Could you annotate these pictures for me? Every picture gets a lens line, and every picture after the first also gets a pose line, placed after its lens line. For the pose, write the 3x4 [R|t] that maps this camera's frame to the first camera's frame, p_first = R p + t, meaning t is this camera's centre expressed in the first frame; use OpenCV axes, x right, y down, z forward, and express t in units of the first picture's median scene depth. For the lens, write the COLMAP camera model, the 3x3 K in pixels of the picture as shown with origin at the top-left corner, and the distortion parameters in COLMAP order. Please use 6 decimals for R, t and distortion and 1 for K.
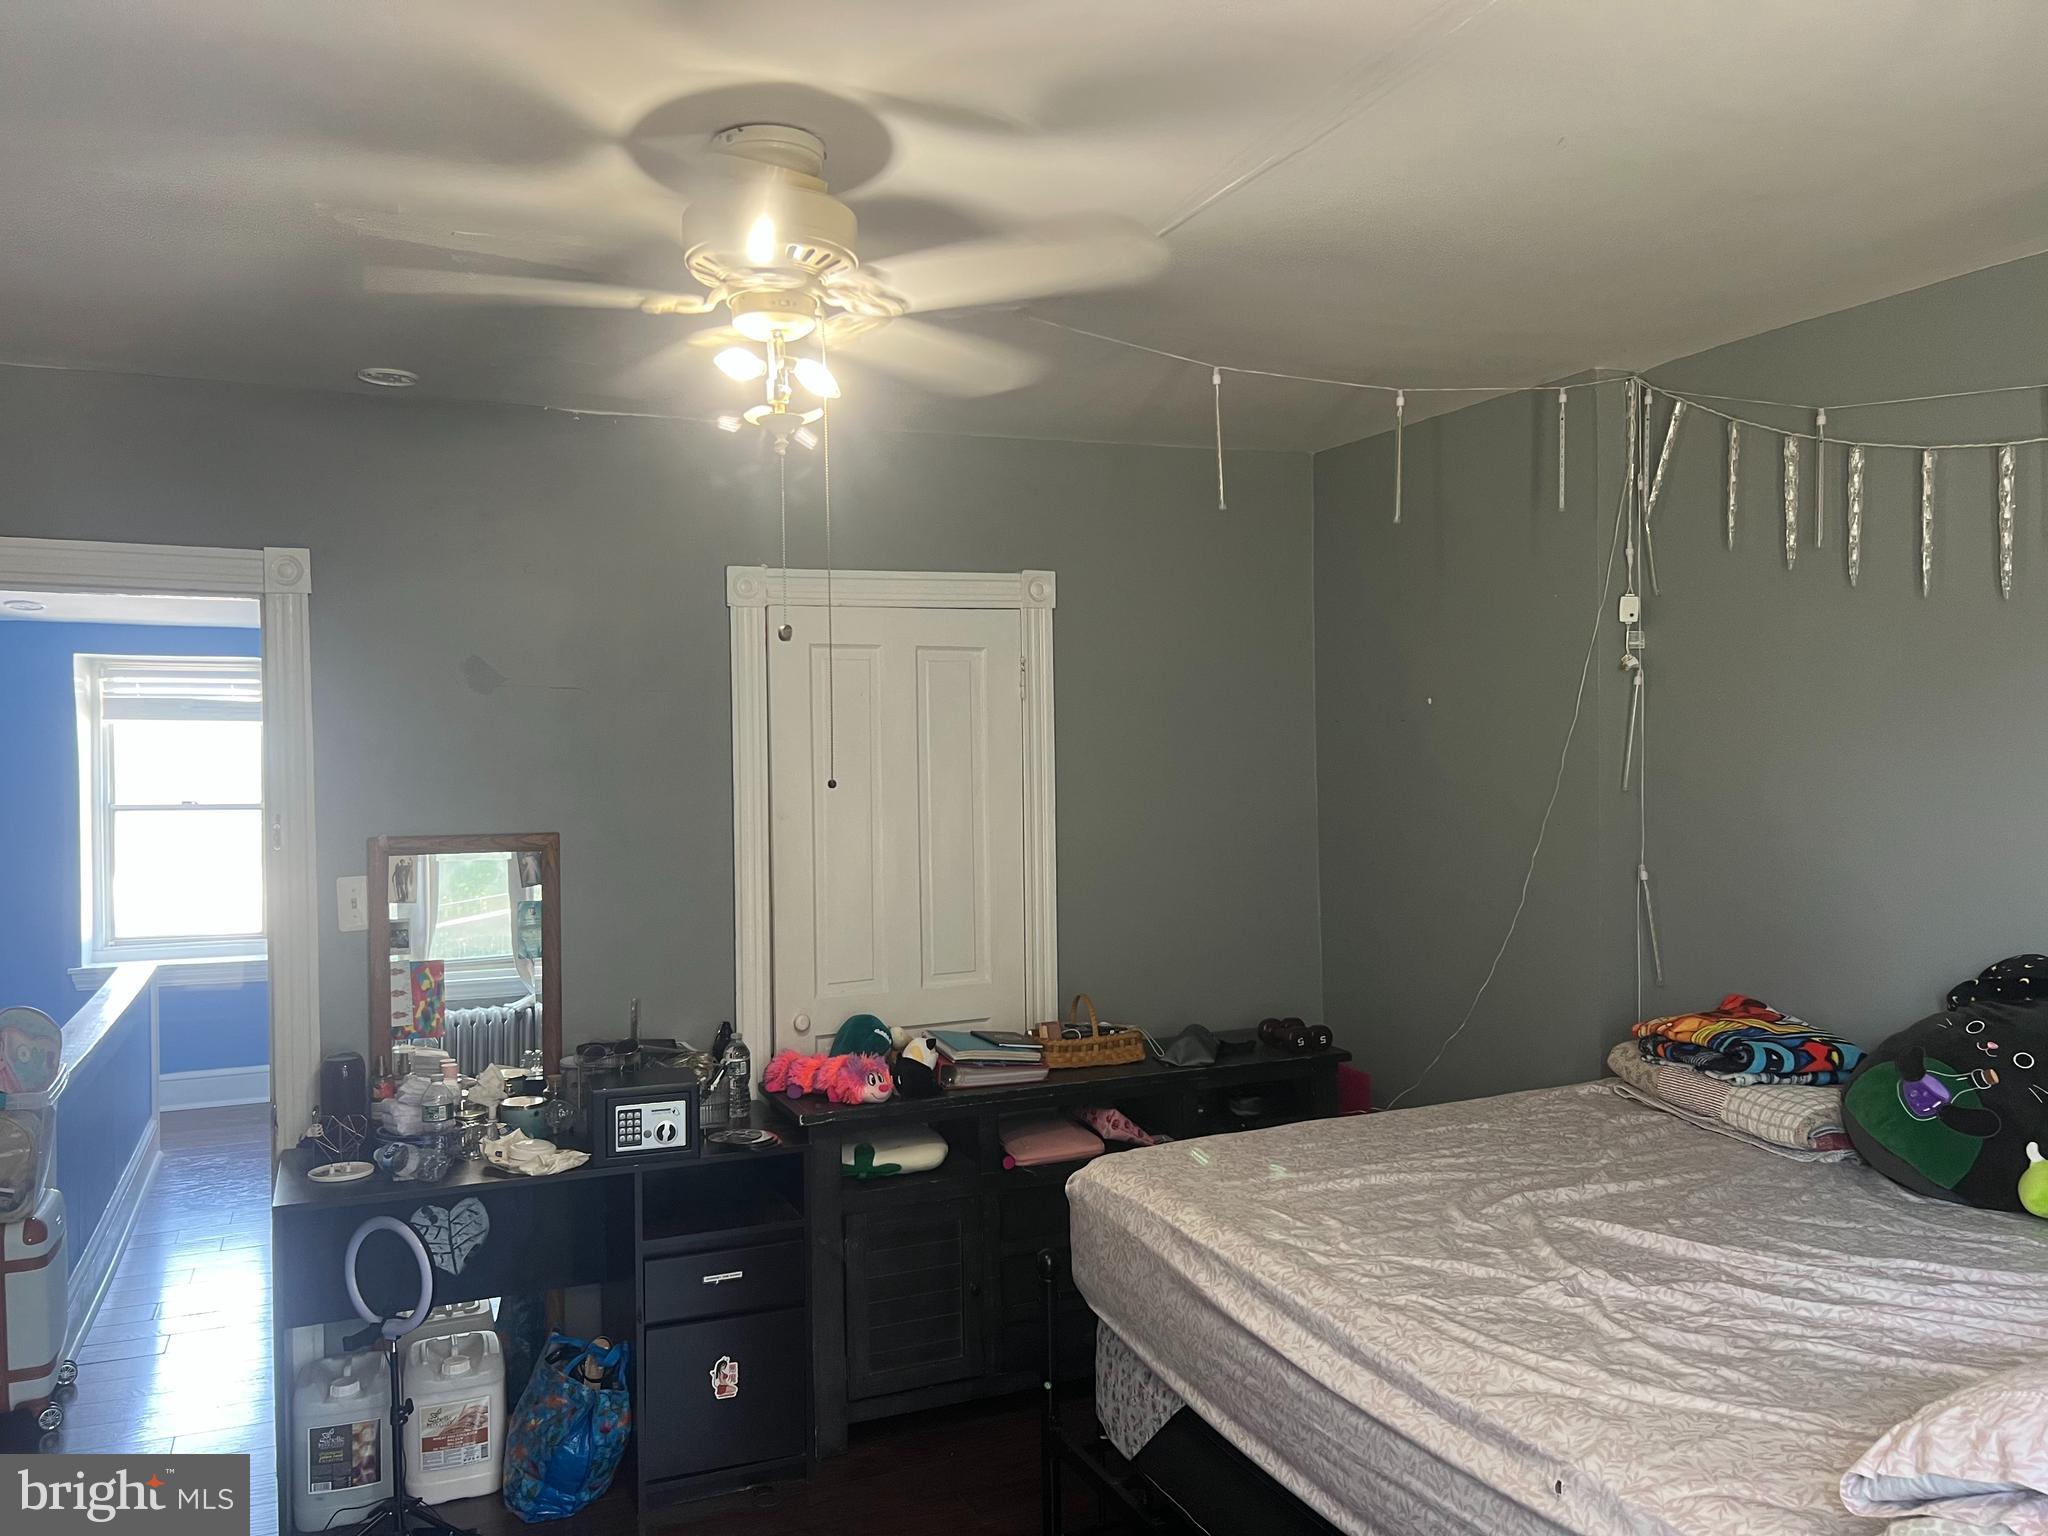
lens RADIAL K [[1542.1, 0, 1018.6], [0, 1542.1, 761.8], [0, 0, 1]] dist [0.072532, -0.082079]
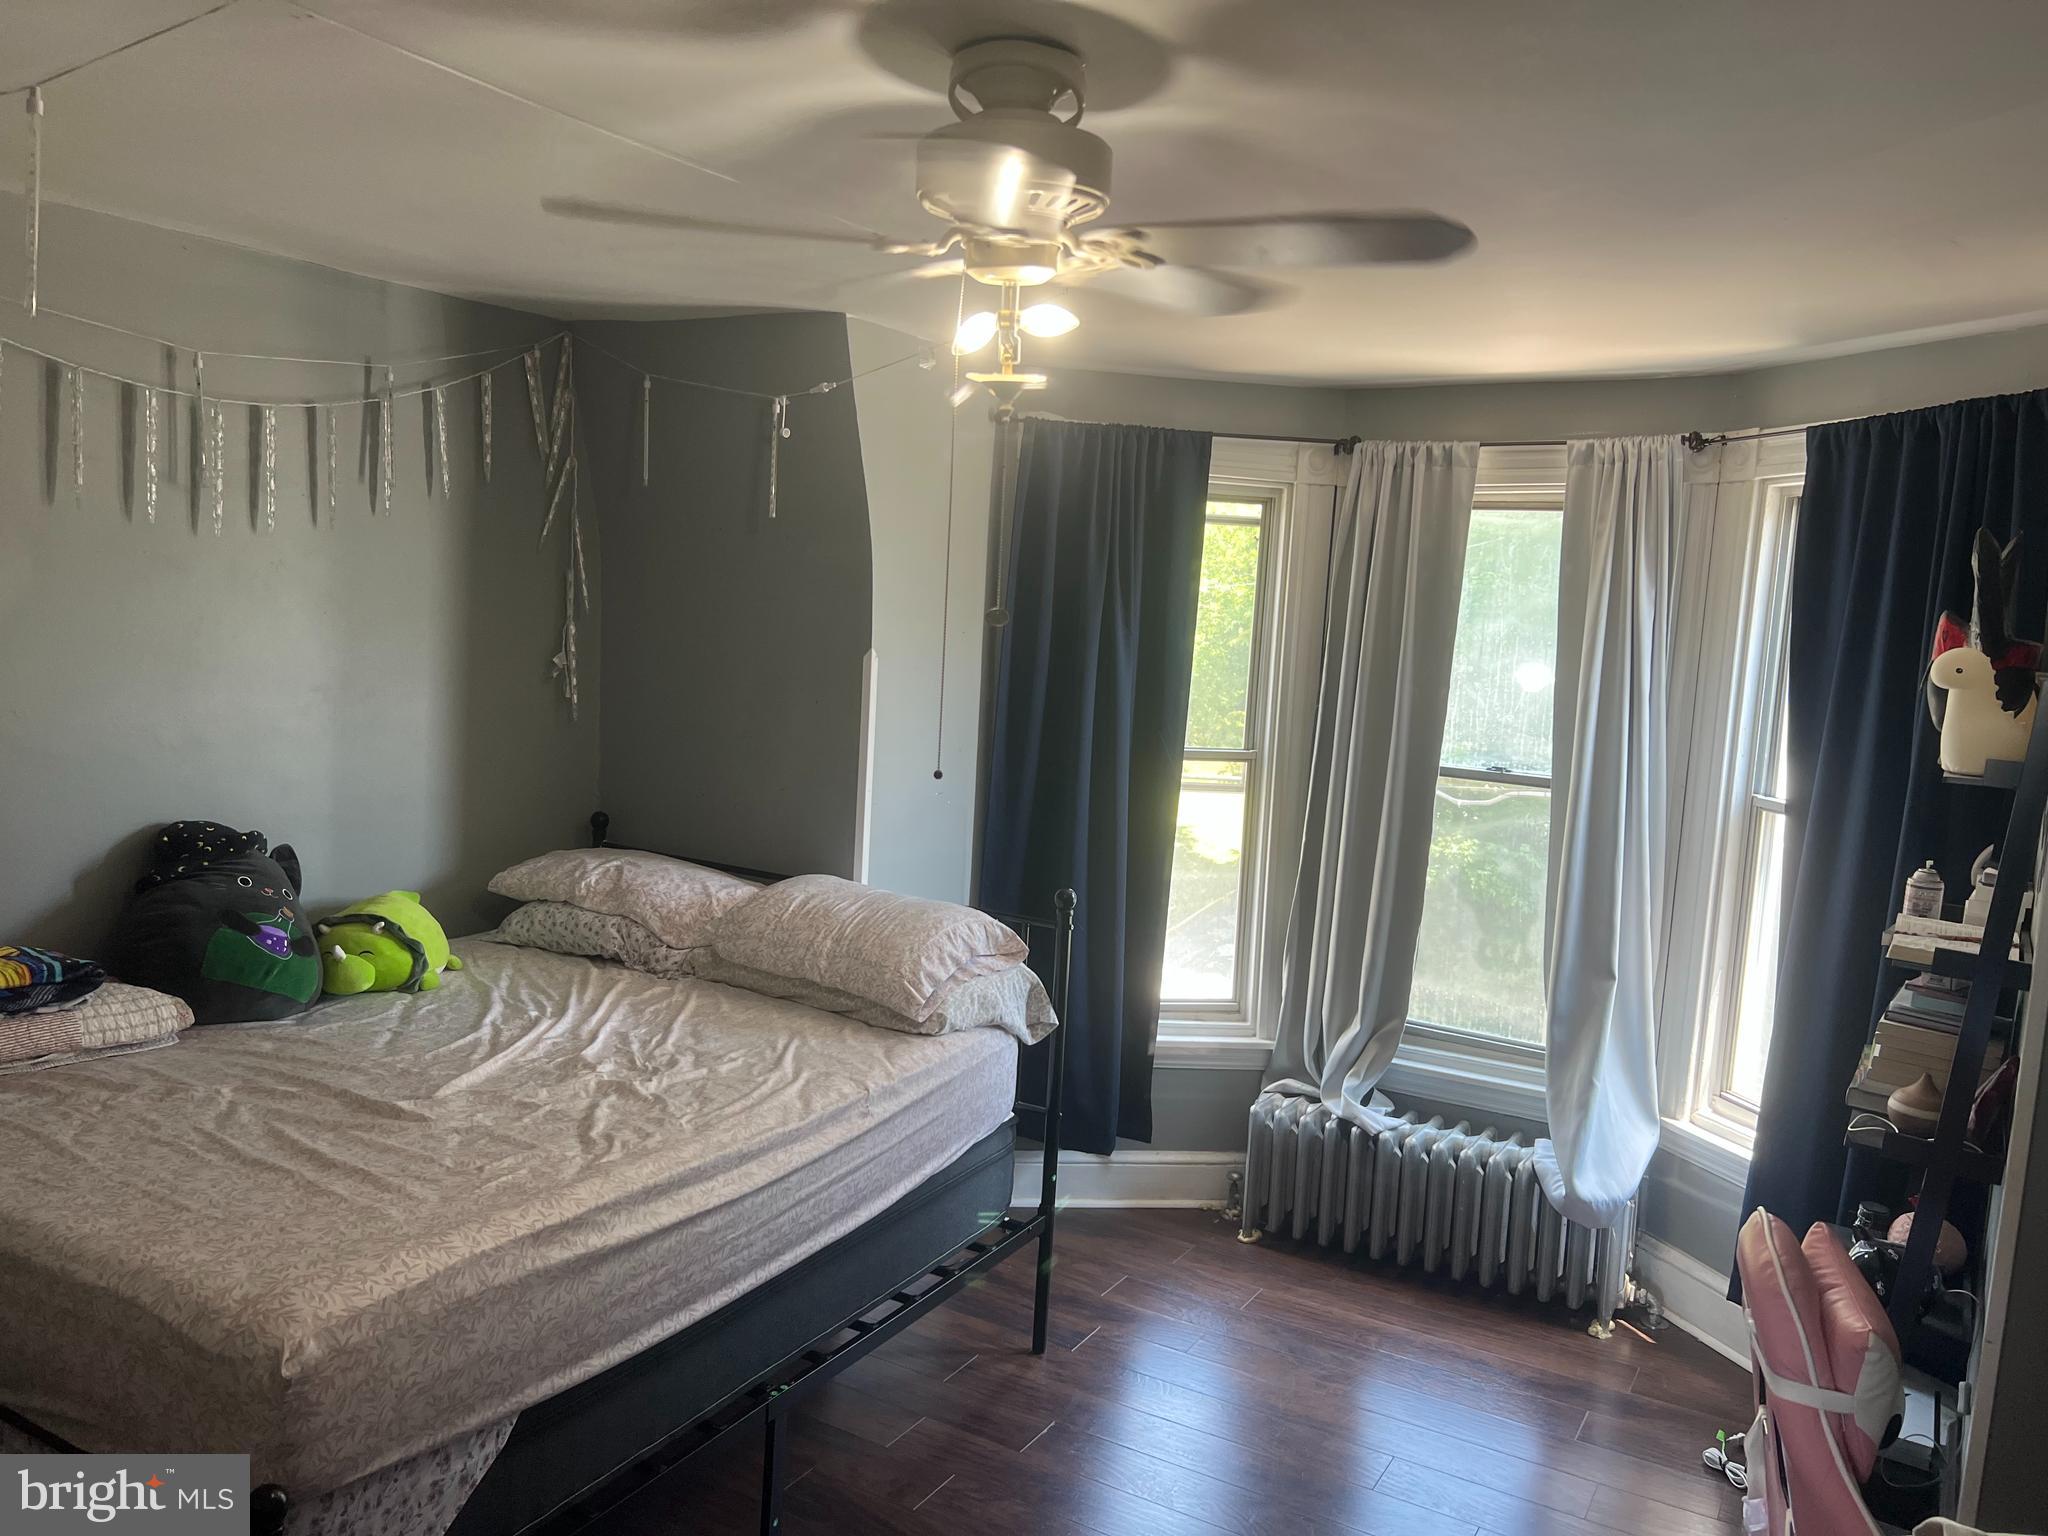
lens RADIAL K [[1542.1, 0, 1018.6], [0, 1542.1, 761.8], [0, 0, 1]] dist [0.072532, -0.082079]
pose [[-0.587953, -0.103845, 0.802201, -0.847532], [-0.030847, 0.993882, 0.106050, -0.085834], [-0.808306, 0.037607, -0.587560, 1.434857]]
